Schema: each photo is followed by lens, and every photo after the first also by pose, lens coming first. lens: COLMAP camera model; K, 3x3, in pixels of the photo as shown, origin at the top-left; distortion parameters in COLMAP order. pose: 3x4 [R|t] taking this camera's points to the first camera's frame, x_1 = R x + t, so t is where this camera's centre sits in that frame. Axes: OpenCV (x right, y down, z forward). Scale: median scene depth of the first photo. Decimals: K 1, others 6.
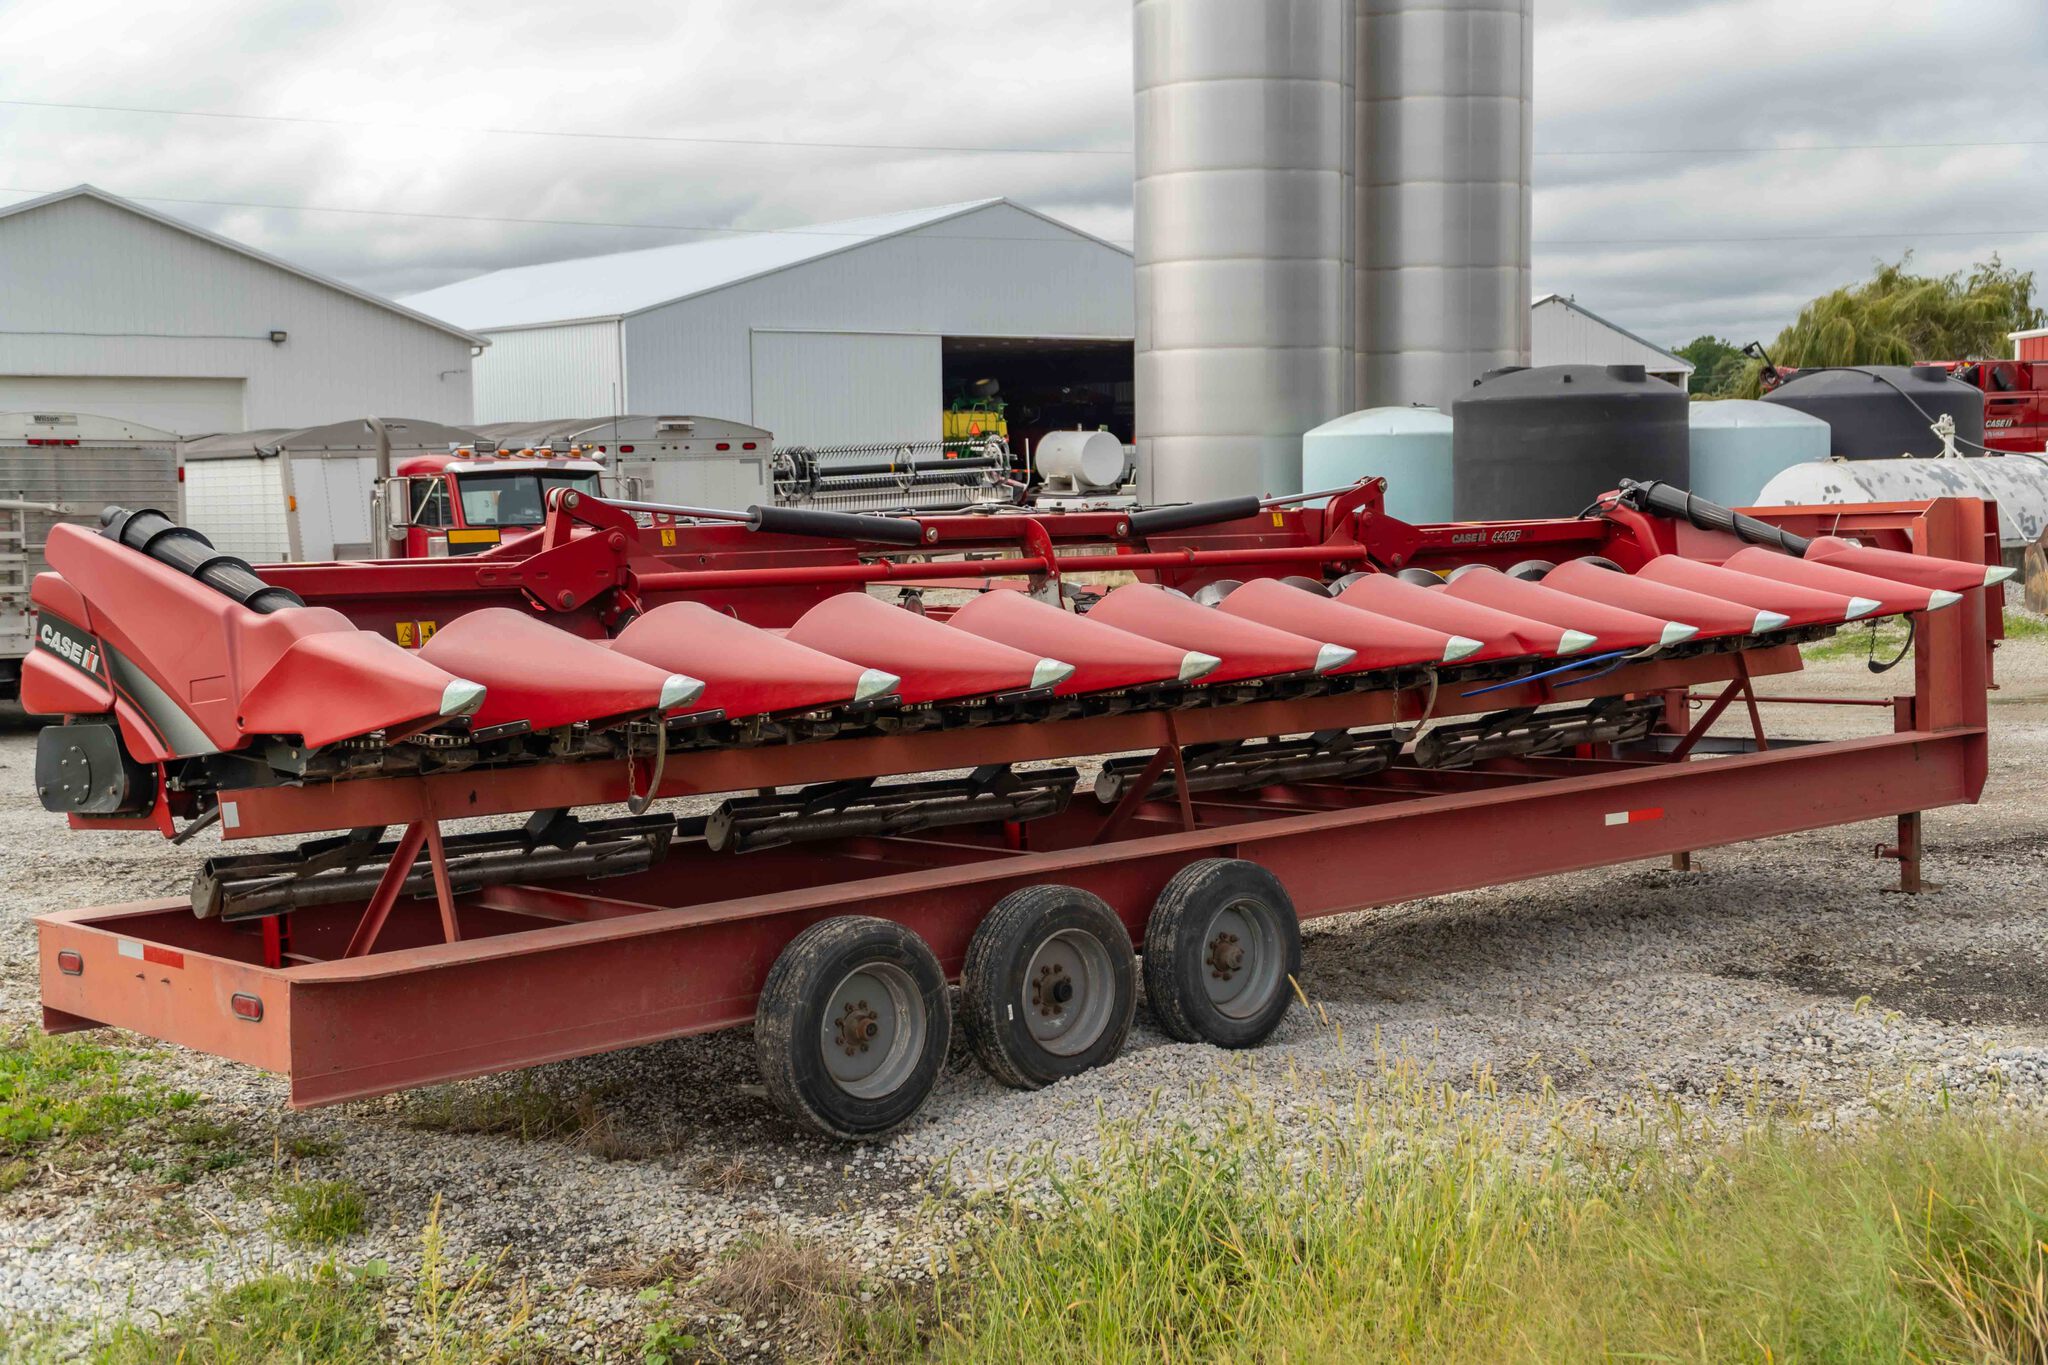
lens RADIAL K [[2674.9, 0, 1025.5], [0, 2674.9, 682.8], [0, 0, 1]] dist [0.002970, 0.000000]
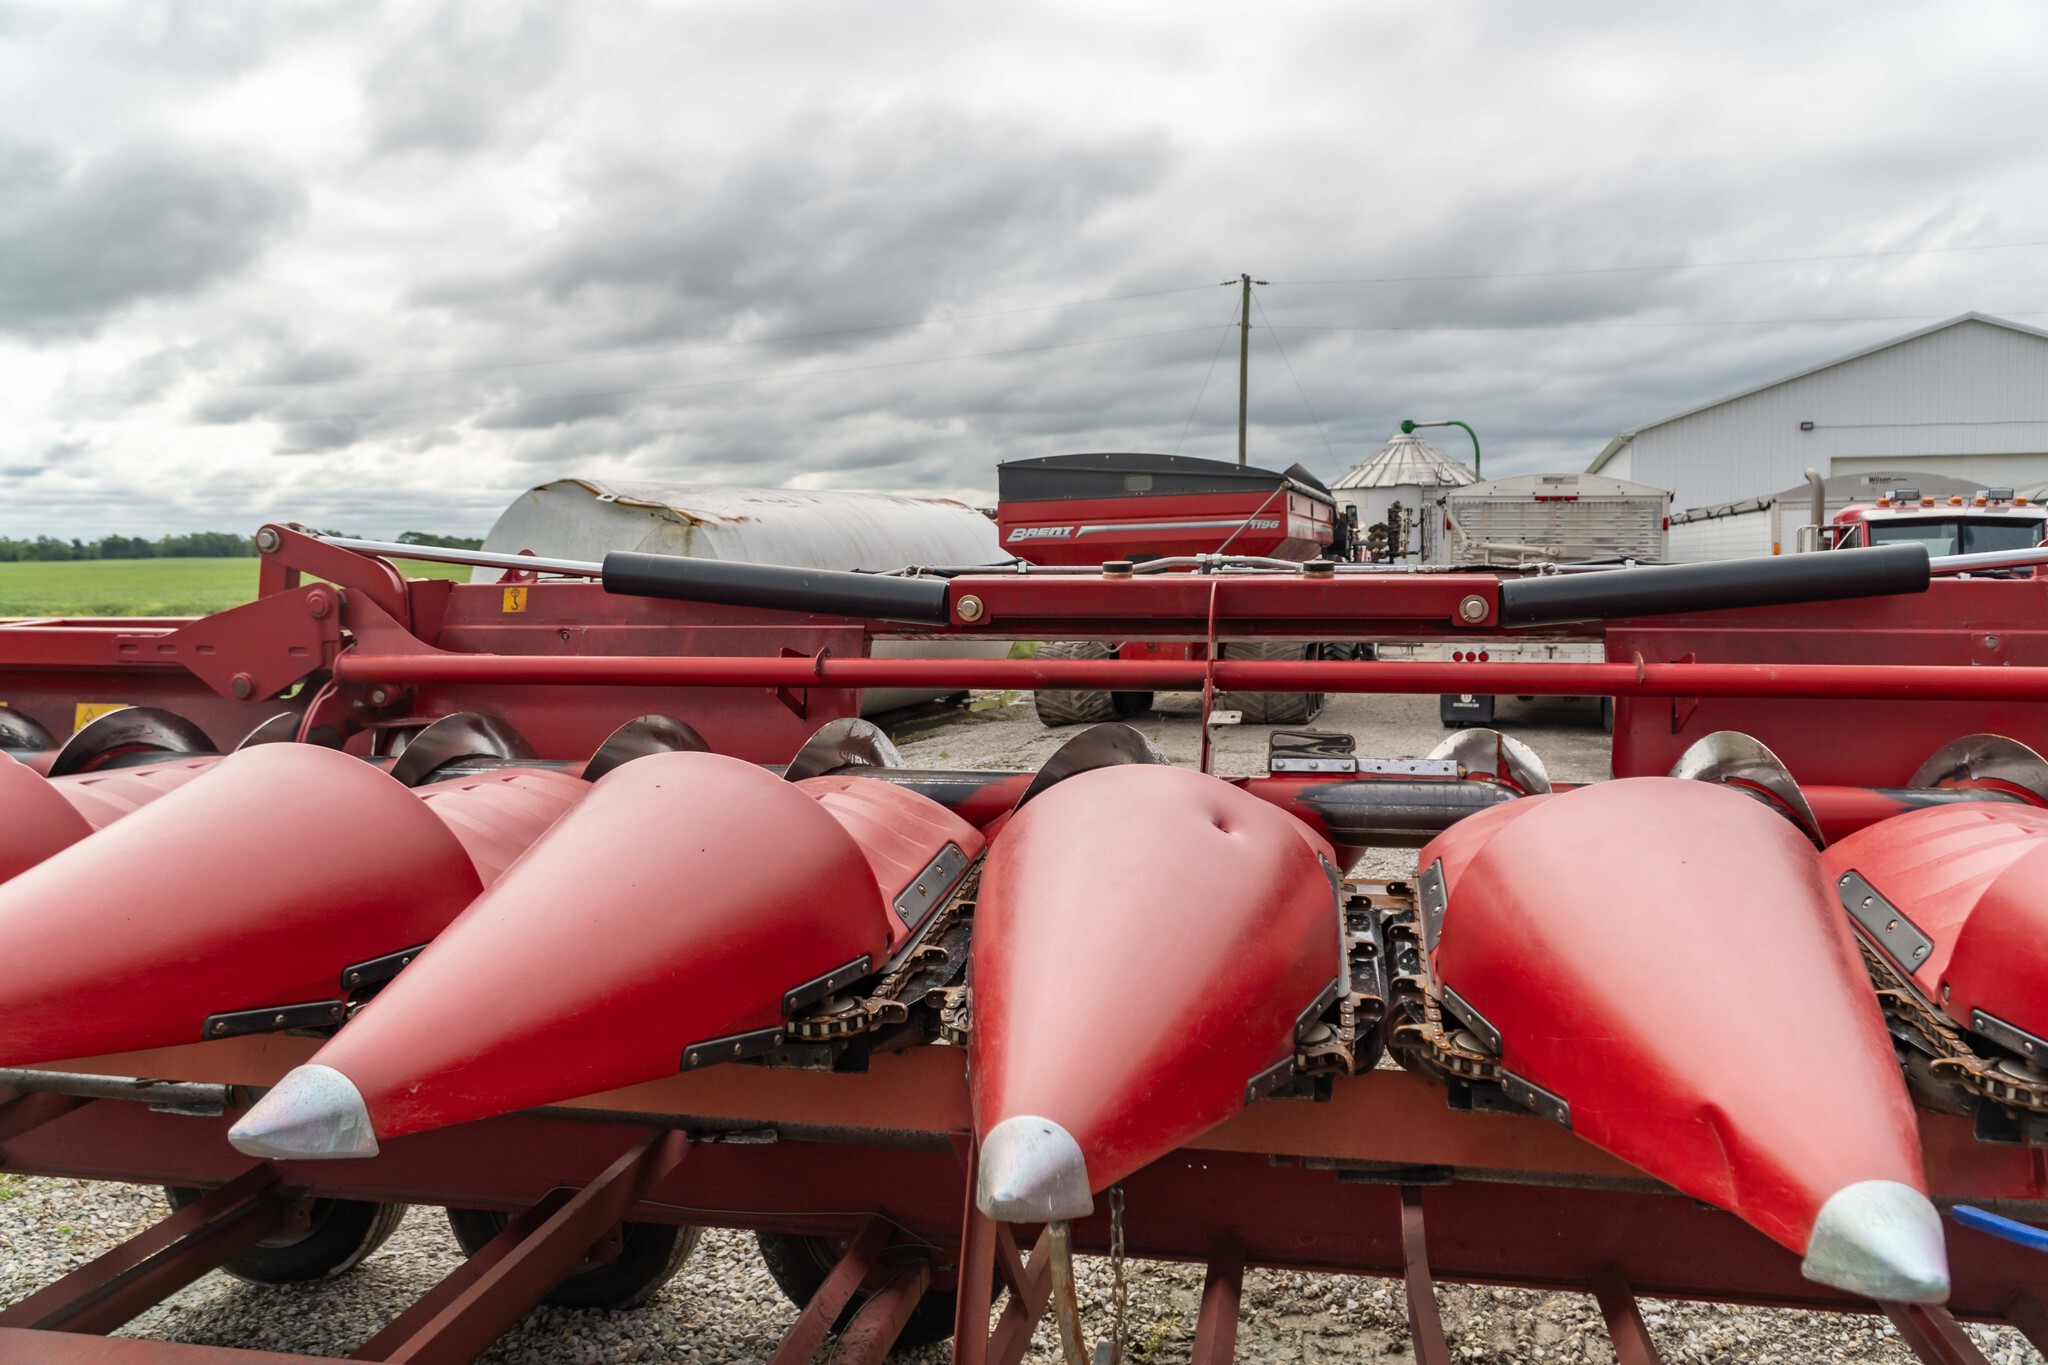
lens RADIAL K [[1605.4, 0, 1023.9], [0, 1605.4, 674.0], [0, 0, 1]] dist [-0.004518, 0.004558]
pose [[0.574184, 0.070968, -0.815644, 0.107868], [-0.061648, 0.997156, 0.043362, -0.025483], [0.816402, 0.025385, 0.576926, 0.367903]]
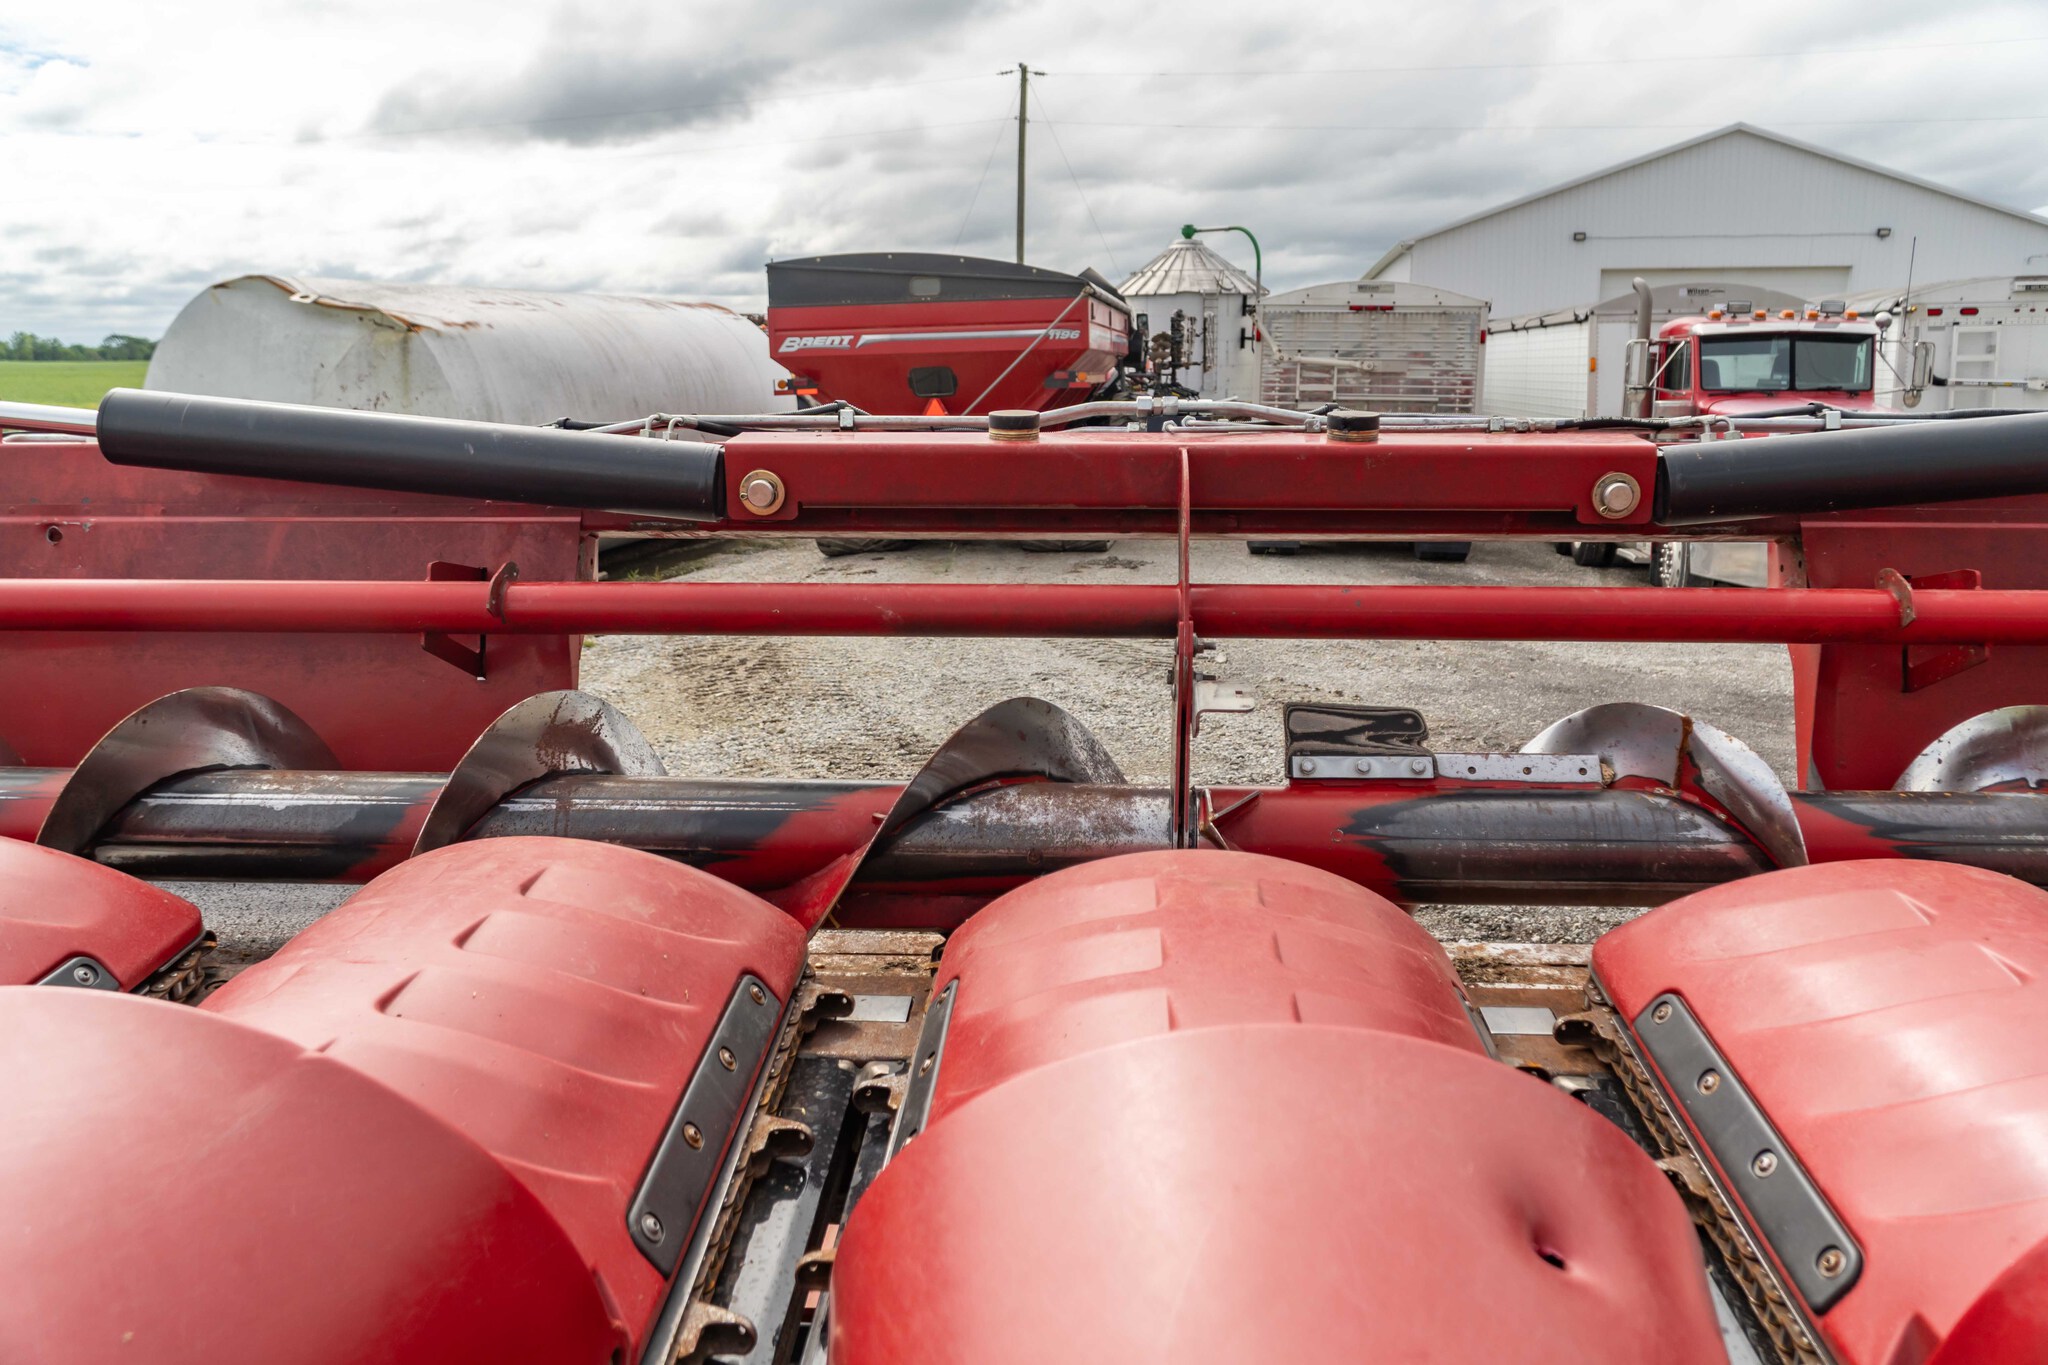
lens RADIAL K [[1605.4, 0, 1018.3], [0, 1605.4, 683.8], [0, 0, 1]] dist [-0.004518, 0.004558]
pose [[0.681615, 0.155926, -0.714905, 0.055880], [-0.060782, 0.985720, 0.157041, -0.029054], [0.729182, -0.063588, 0.681359, 0.400116]]
